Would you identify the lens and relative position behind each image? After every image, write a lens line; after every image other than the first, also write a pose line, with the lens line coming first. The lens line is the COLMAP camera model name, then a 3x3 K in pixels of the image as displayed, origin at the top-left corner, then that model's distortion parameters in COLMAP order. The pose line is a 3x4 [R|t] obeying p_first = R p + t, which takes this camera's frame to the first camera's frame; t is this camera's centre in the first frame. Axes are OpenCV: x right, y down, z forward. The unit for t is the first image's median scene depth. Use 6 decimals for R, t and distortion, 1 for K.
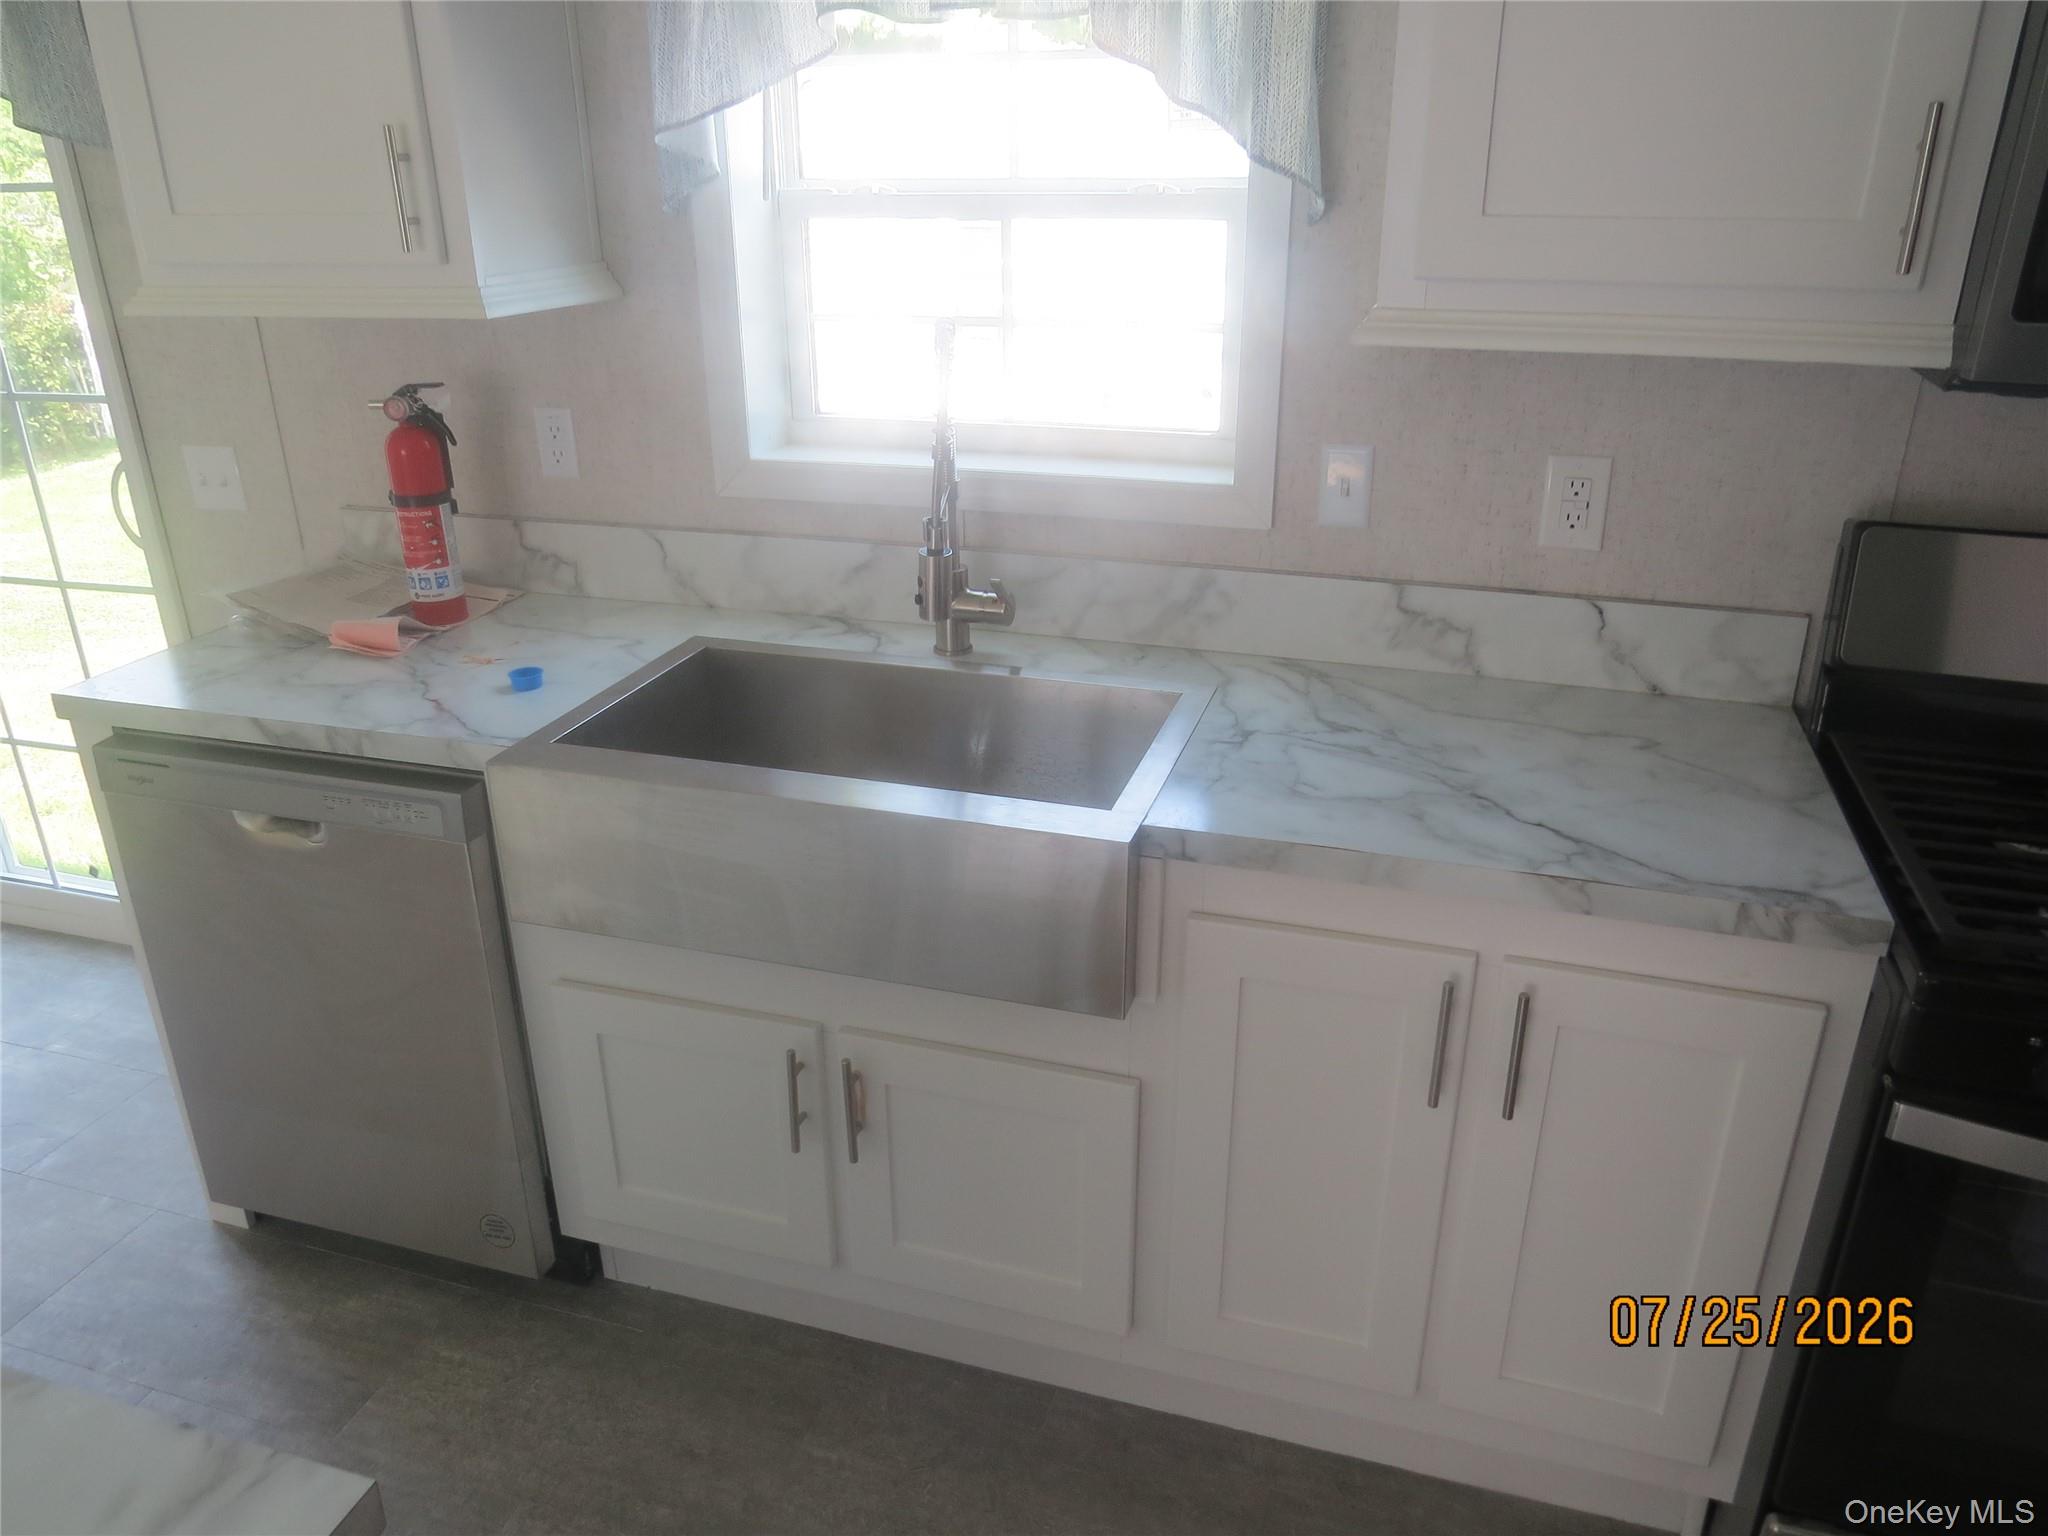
lens RADIAL K [[1464.5, 0, 1024.0], [0, 1464.5, 768.0], [0, 0, 1]] dist [-0.010782, -0.014563]
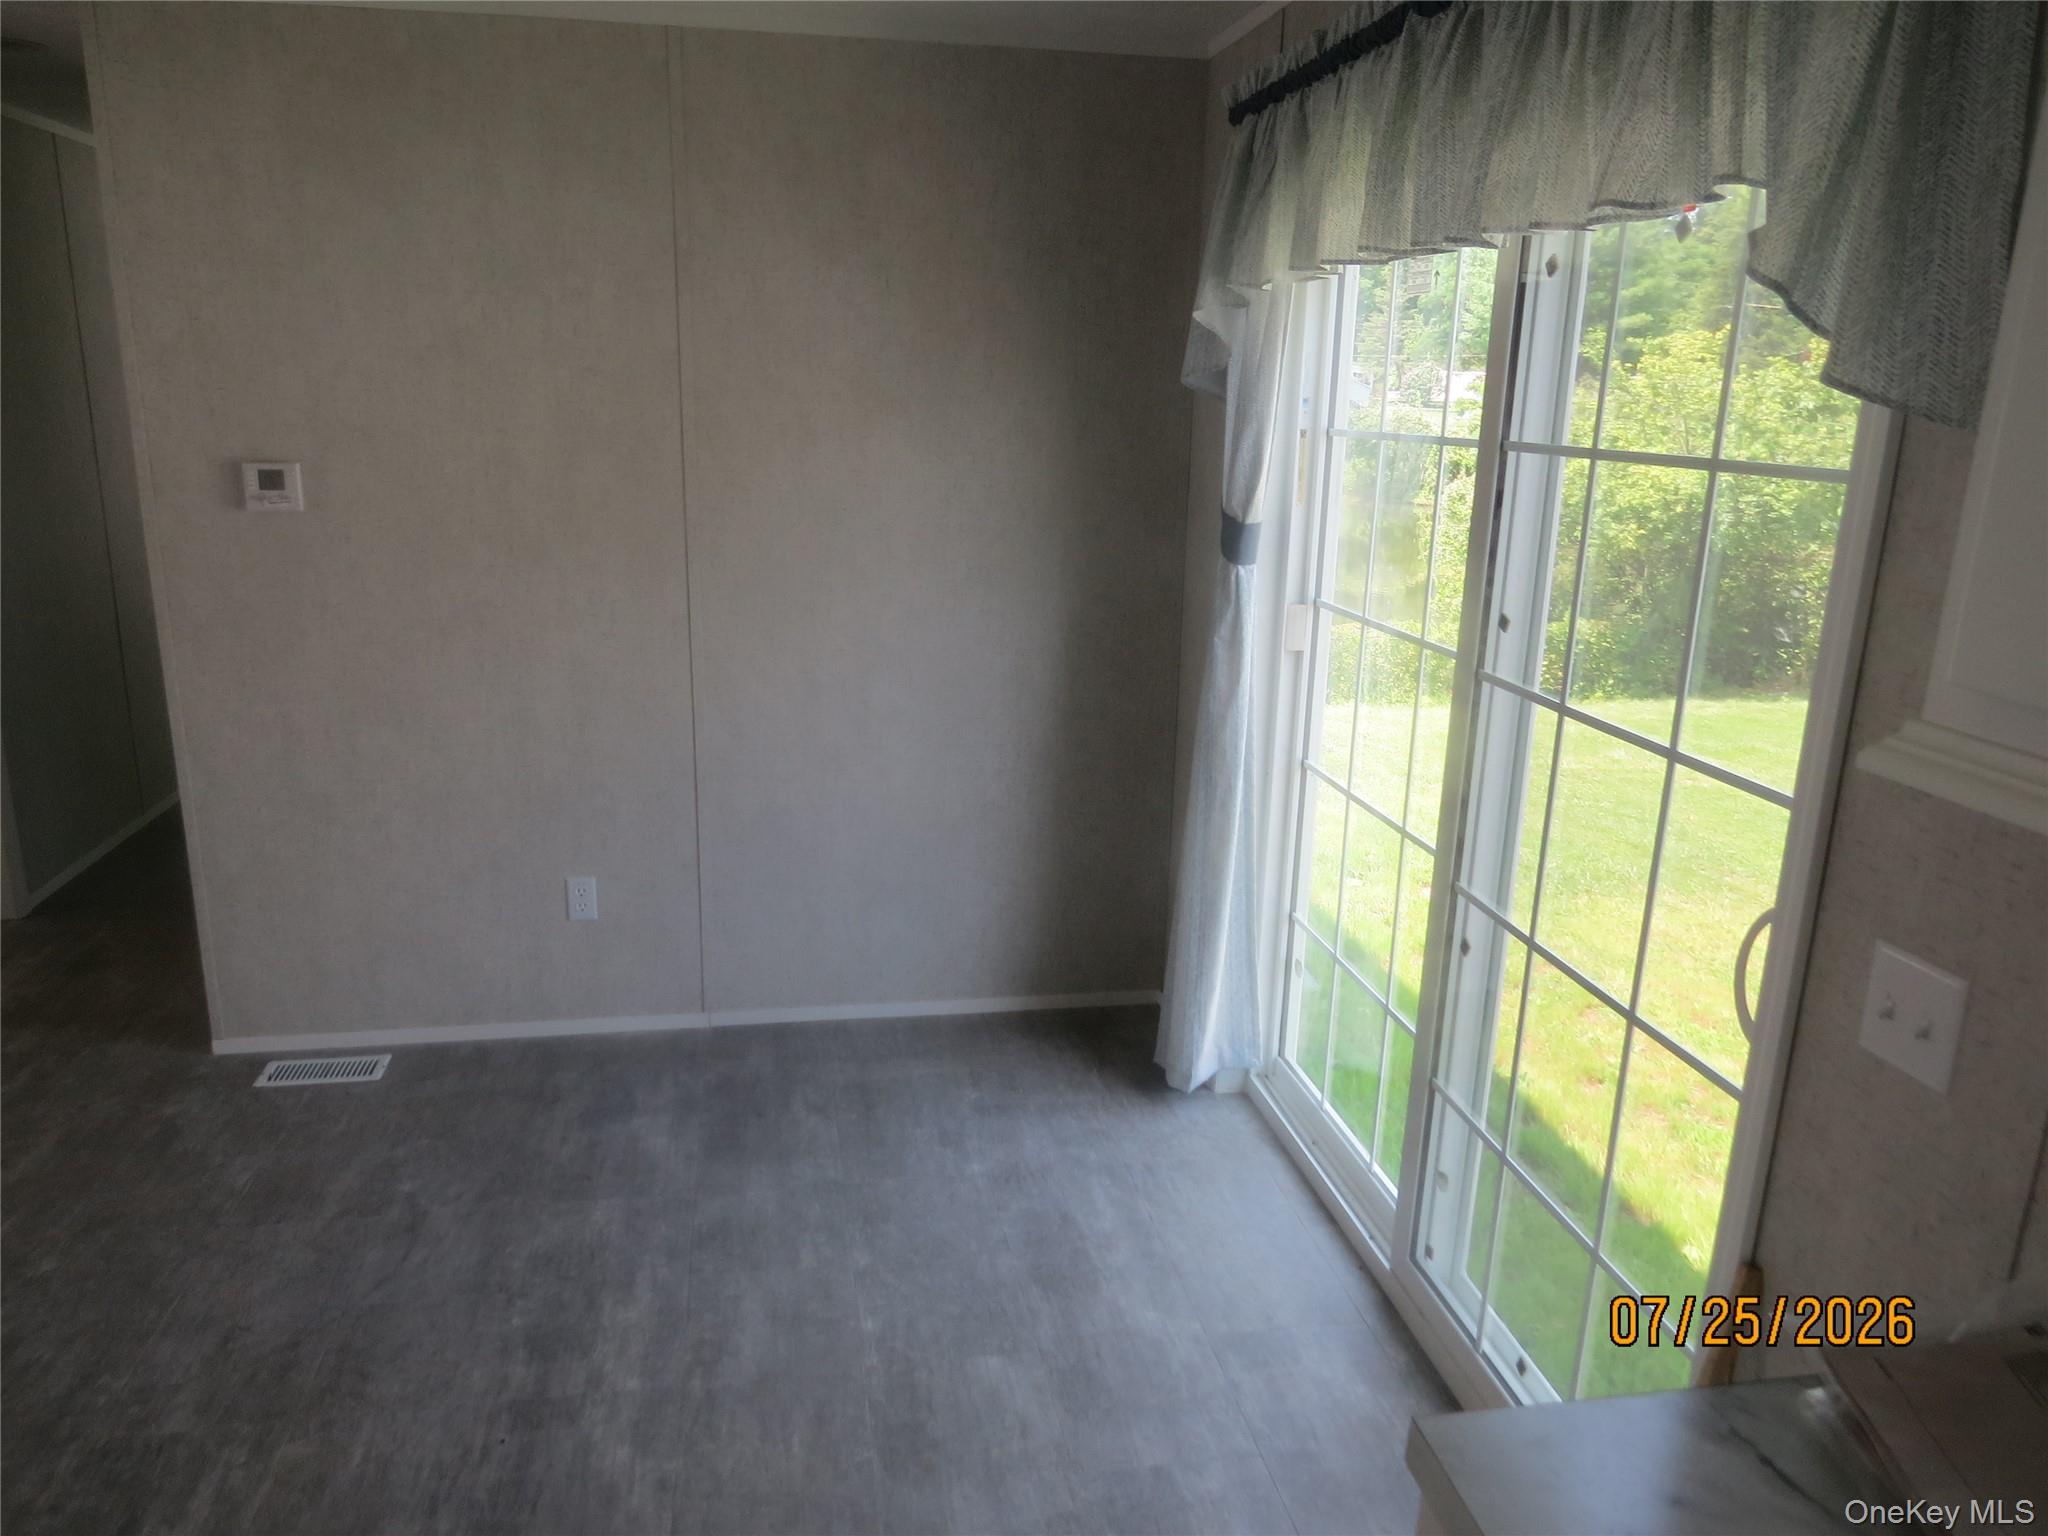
lens RADIAL K [[1464.5, 0, 1024.0], [0, 1464.5, 768.0], [0, 0, 1]] dist [-0.010782, -0.014563]
pose [[0.461282, 0.262709, -0.847469, -0.273034], [-0.390769, 0.917686, 0.071778, -0.193039], [0.796567, 0.298055, 0.525970, 0.424785]]
